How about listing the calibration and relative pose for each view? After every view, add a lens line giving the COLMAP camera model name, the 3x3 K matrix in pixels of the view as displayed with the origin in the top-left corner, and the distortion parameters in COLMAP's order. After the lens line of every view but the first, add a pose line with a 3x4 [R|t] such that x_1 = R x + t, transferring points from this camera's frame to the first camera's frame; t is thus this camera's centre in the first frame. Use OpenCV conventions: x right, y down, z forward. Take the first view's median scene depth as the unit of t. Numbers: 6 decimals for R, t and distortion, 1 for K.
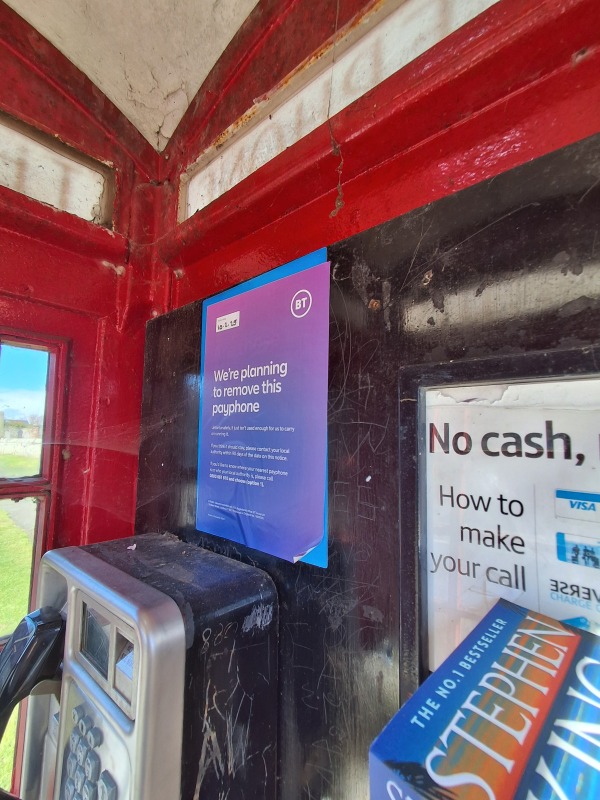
lens RADIAL K [[362.9, 0, 303.2], [0, 362.9, 401.4], [0, 0, 1]] dist [-0.011552, 0.001069]
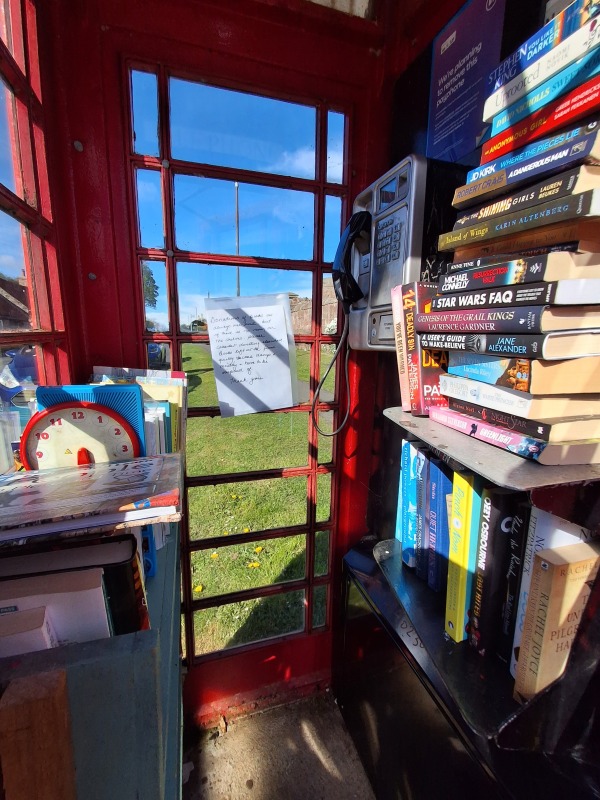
lens RADIAL K [[362.9, 0, 303.2], [0, 362.9, 401.4], [0, 0, 1]] dist [-0.011552, 0.001069]
pose [[0.861769, 0.099100, -0.497528, 0.197828], [0.044691, 0.962091, 0.269043, 0.837715], [0.505329, -0.254088, 0.824671, -1.092834]]
